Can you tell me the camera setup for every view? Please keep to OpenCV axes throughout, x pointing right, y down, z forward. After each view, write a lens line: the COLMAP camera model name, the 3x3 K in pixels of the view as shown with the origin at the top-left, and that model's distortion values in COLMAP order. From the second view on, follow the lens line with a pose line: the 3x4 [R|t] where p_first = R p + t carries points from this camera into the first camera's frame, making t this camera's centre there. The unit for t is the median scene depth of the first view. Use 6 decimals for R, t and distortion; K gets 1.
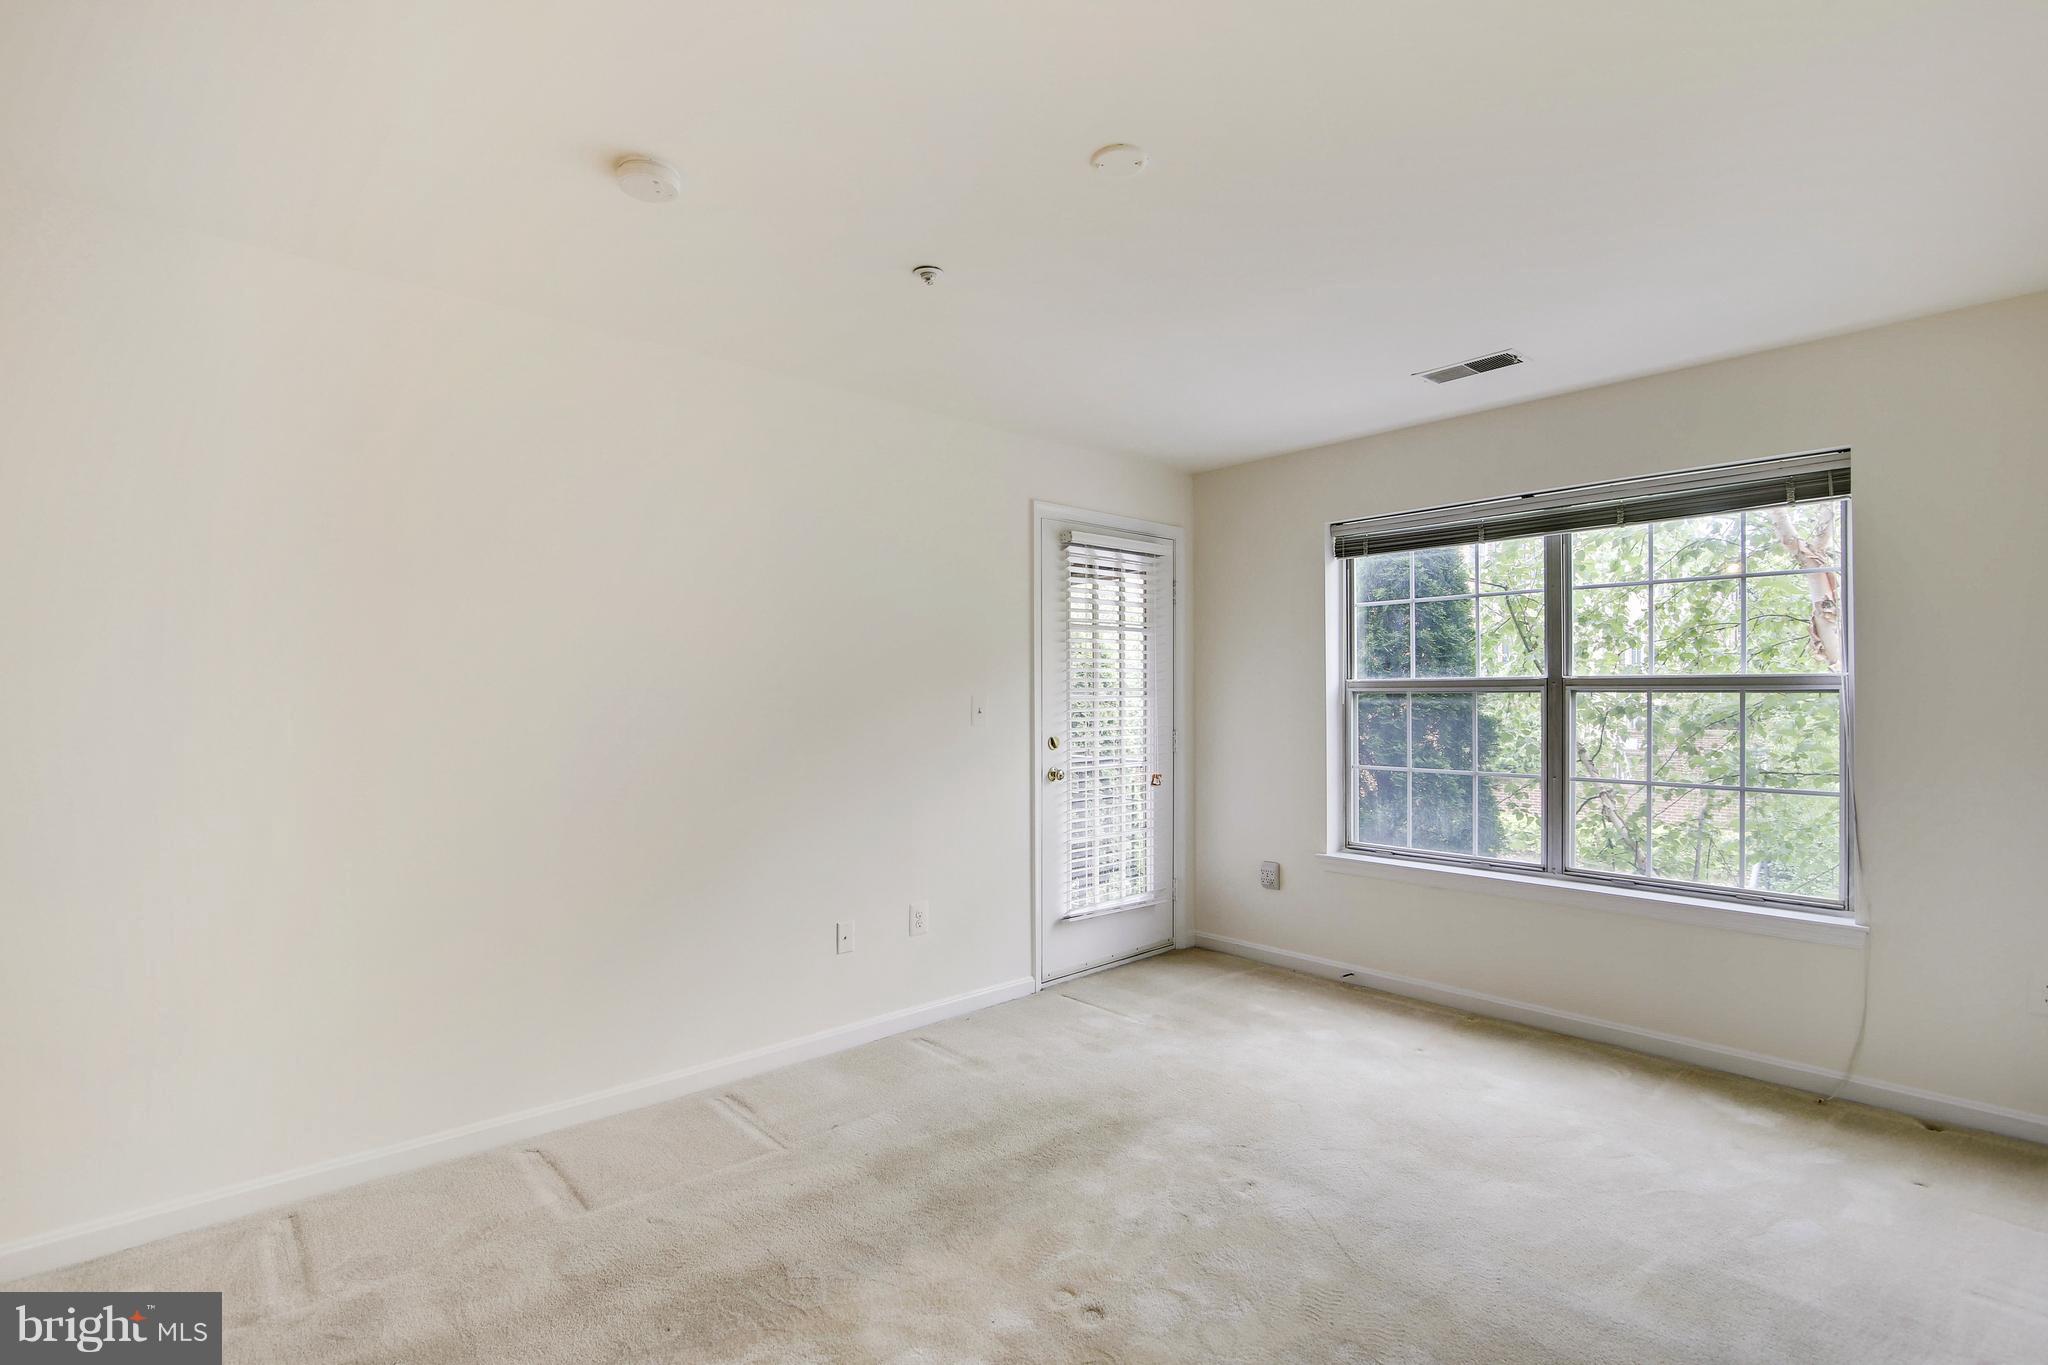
lens RADIAL K [[961.8, 0, 1024.0], [0, 961.8, 682.5], [0, 0, 1]] dist [-0.004425, -0.000397]
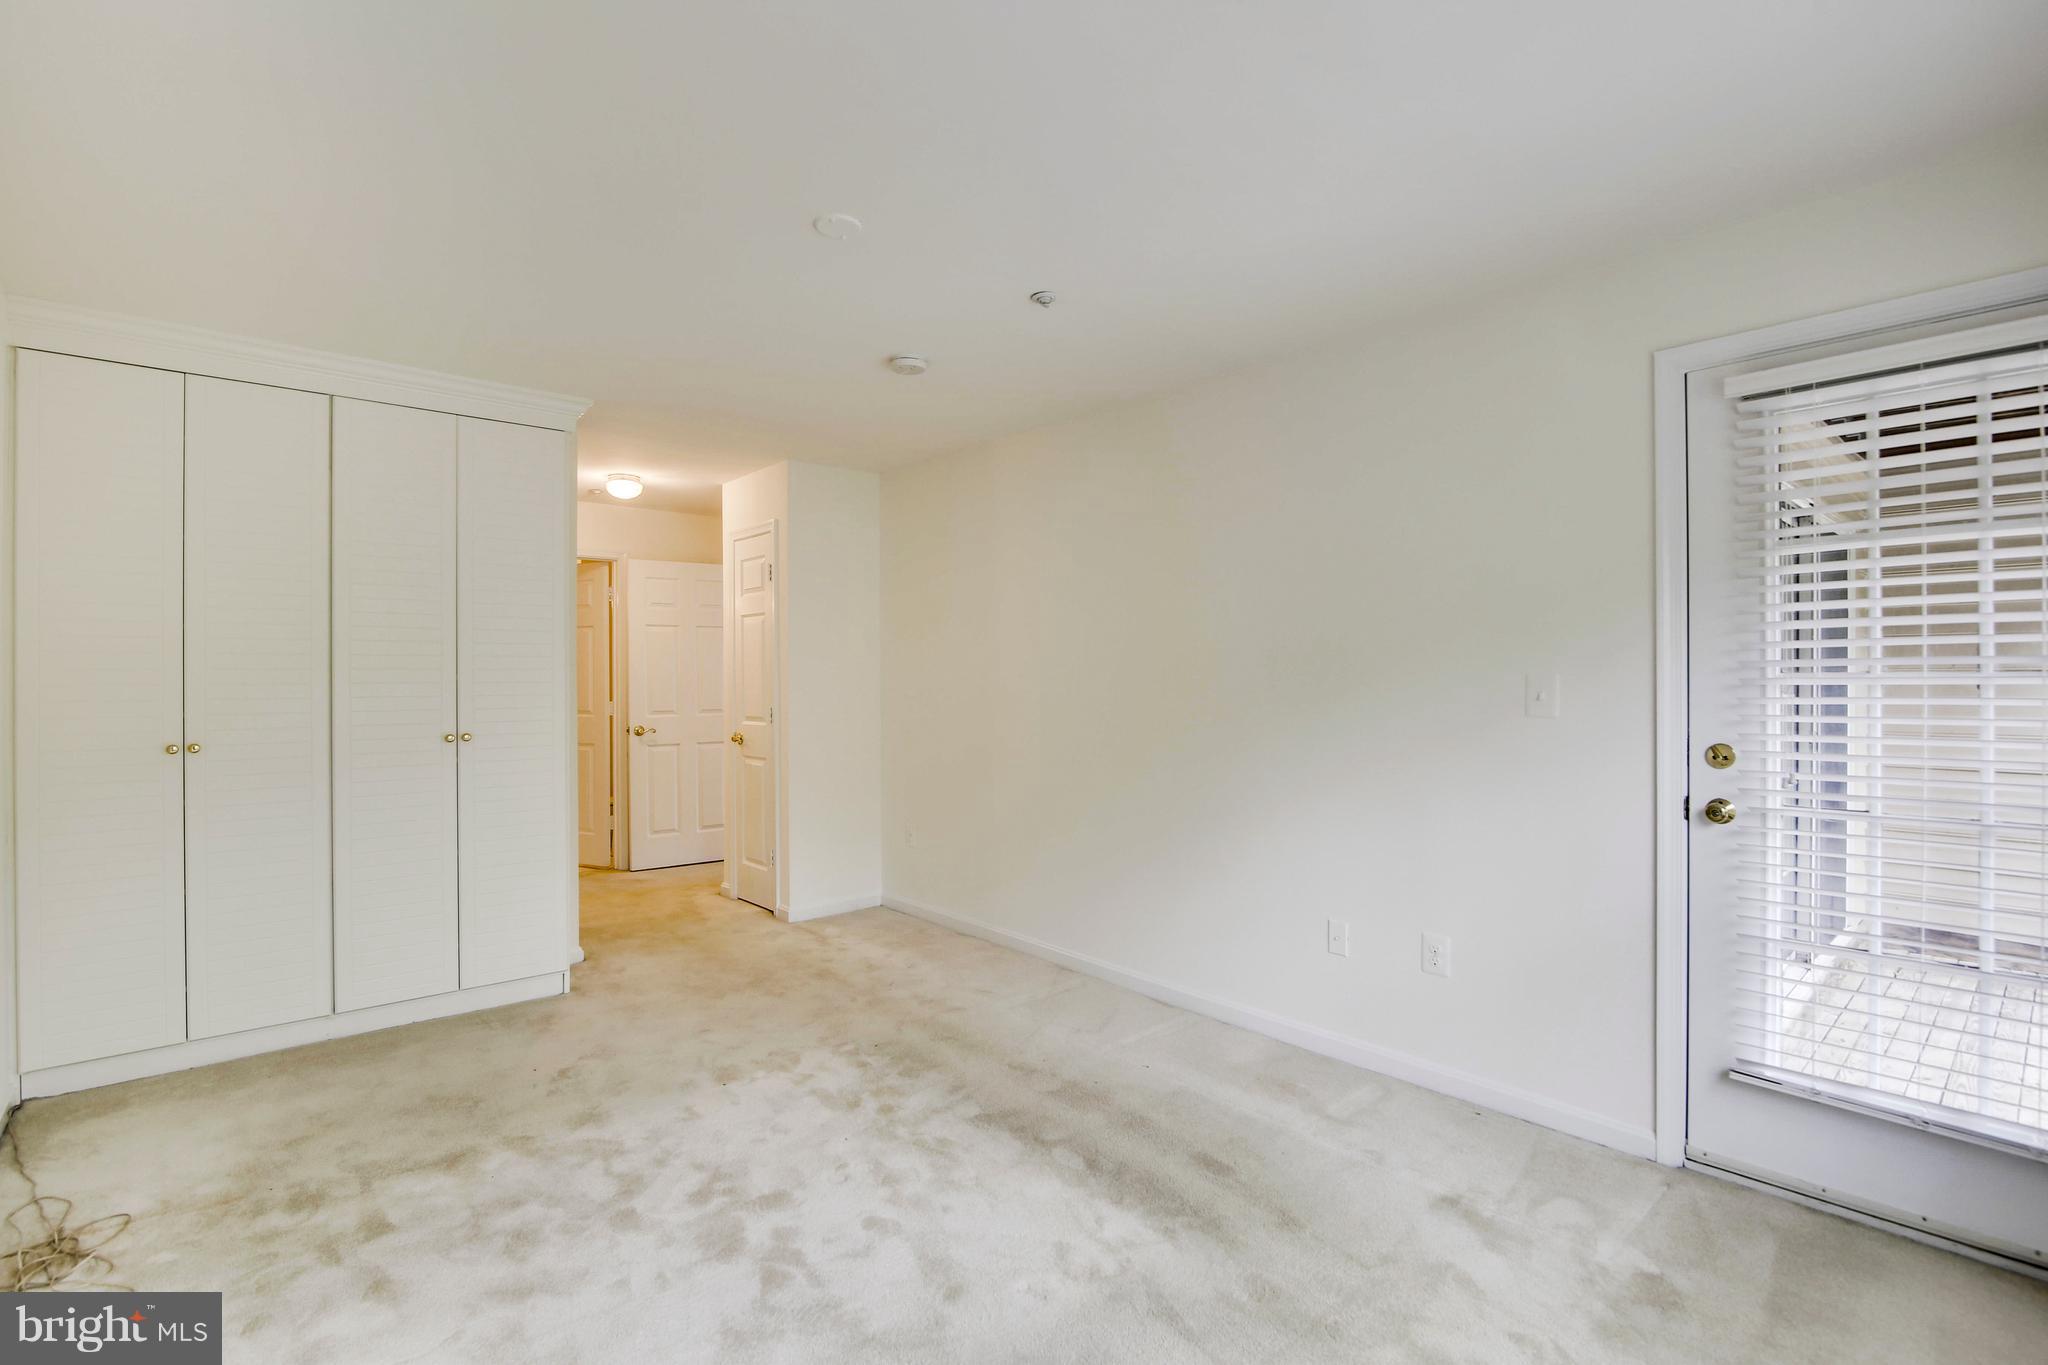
lens RADIAL K [[961.8, 0, 1024.0], [0, 961.8, 682.5], [0, 0, 1]] dist [-0.004425, -0.000397]
pose [[-0.025795, 0.000939, -0.999667, 0.779172], [0.011745, 0.999931, 0.000637, 0.017344], [0.999598, -0.011725, -0.025804, 0.767005]]
